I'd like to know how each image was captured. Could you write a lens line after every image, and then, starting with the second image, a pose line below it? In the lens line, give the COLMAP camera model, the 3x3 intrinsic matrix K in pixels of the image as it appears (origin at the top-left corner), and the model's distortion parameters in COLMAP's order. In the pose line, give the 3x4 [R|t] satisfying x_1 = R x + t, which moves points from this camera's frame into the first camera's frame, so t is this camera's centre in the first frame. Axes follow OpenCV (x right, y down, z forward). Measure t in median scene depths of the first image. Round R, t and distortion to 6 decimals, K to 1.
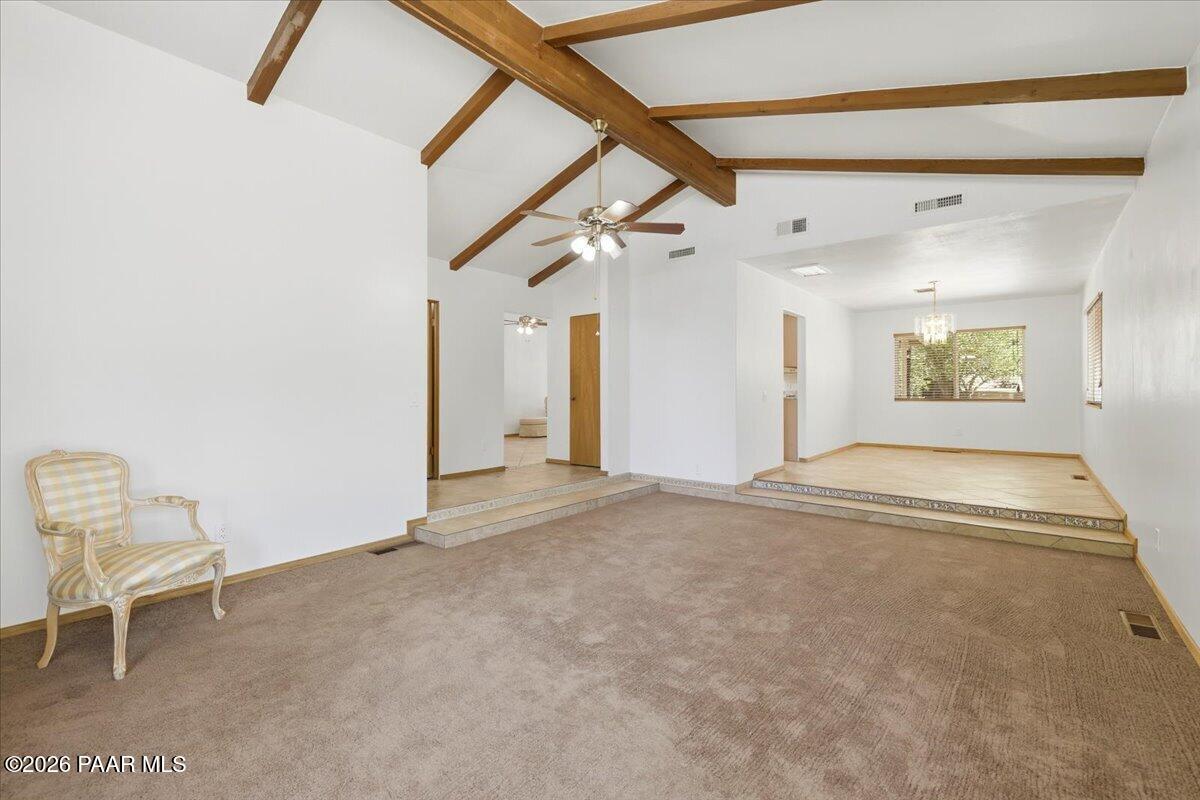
lens RADIAL K [[505.4, 0, 597.1], [0, 505.4, 396.7], [0, 0, 1]] dist [0.000406, -0.000240]
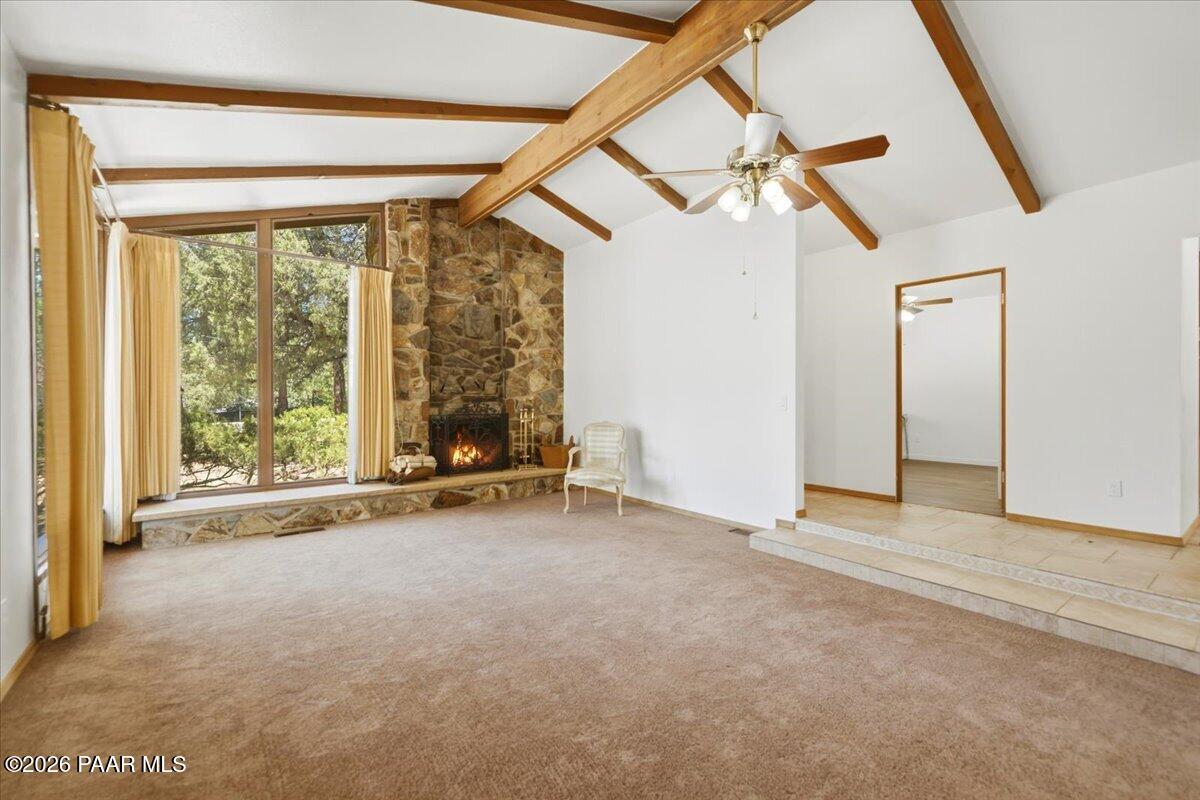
lens RADIAL K [[505.4, 0, 597.1], [0, 505.4, 396.7], [0, 0, 1]] dist [0.000406, -0.000240]
pose [[-0.222490, 0.001931, -0.974933, 0.776870], [-0.007653, 0.999964, 0.003727, -0.004898], [0.974905, 0.008290, -0.222467, 0.944300]]
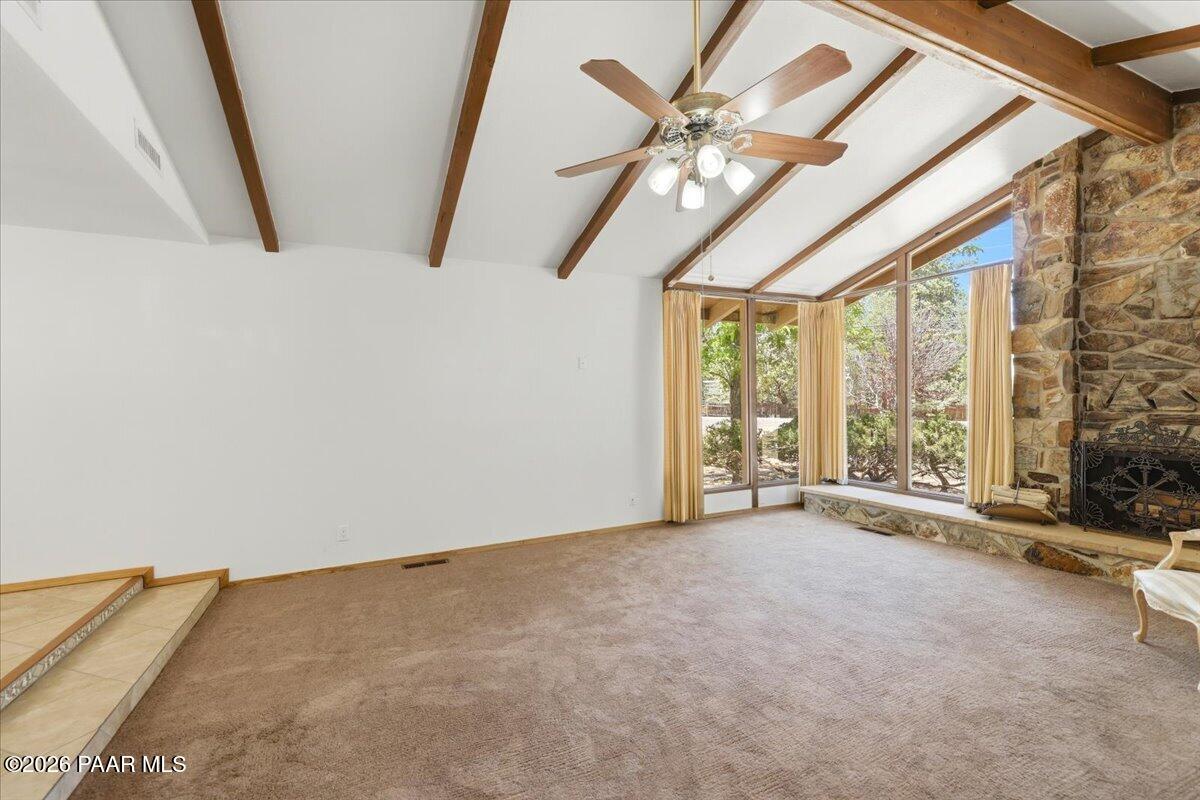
lens RADIAL K [[505.4, 0, 597.1], [0, 505.4, 396.7], [0, 0, 1]] dist [0.000406, -0.000240]
pose [[-0.906895, 0.023653, 0.420693, -0.152067], [0.026668, 0.999644, 0.001285, -0.066454], [-0.420512, 0.012384, -0.907202, 1.579405]]
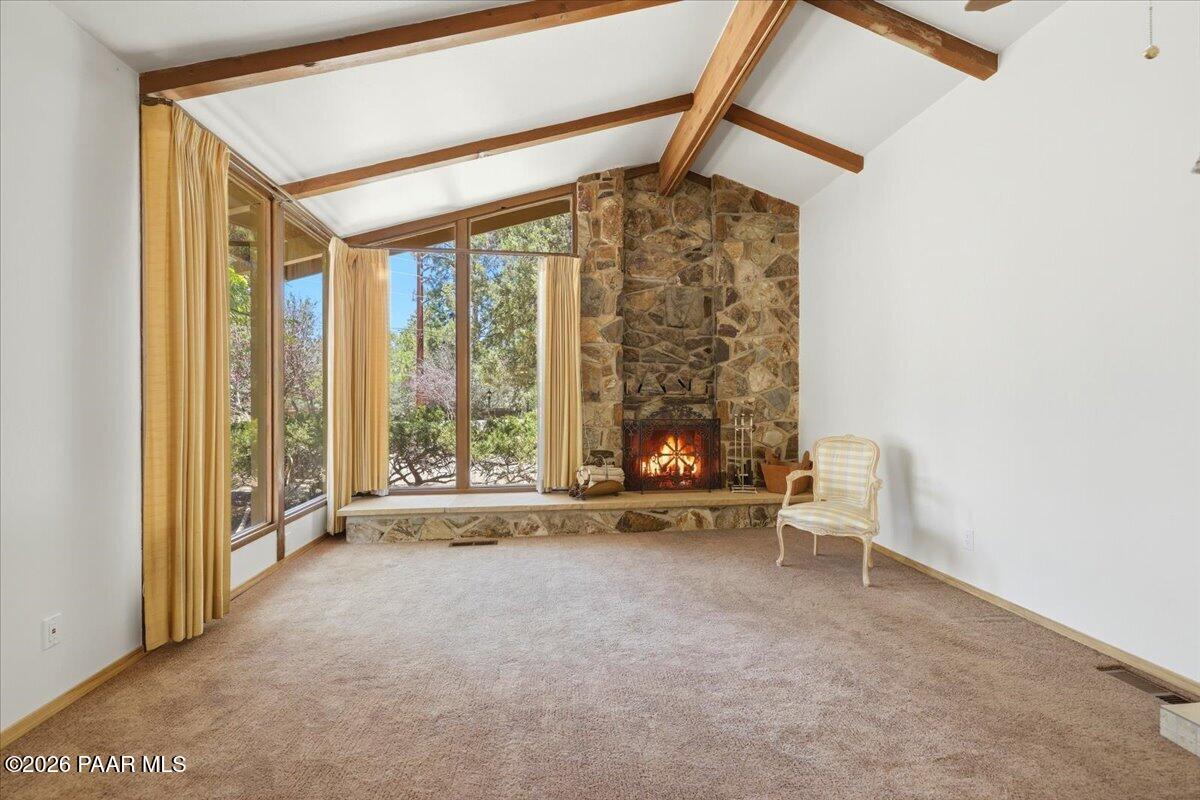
lens RADIAL K [[505.4, 0, 597.1], [0, 505.4, 396.7], [0, 0, 1]] dist [0.000406, -0.000240]
pose [[-0.681736, 0.003254, -0.731591, 0.391853], [-0.003439, 0.999965, 0.007653, -0.009039], [0.731591, 0.007733, -0.681700, 0.956470]]
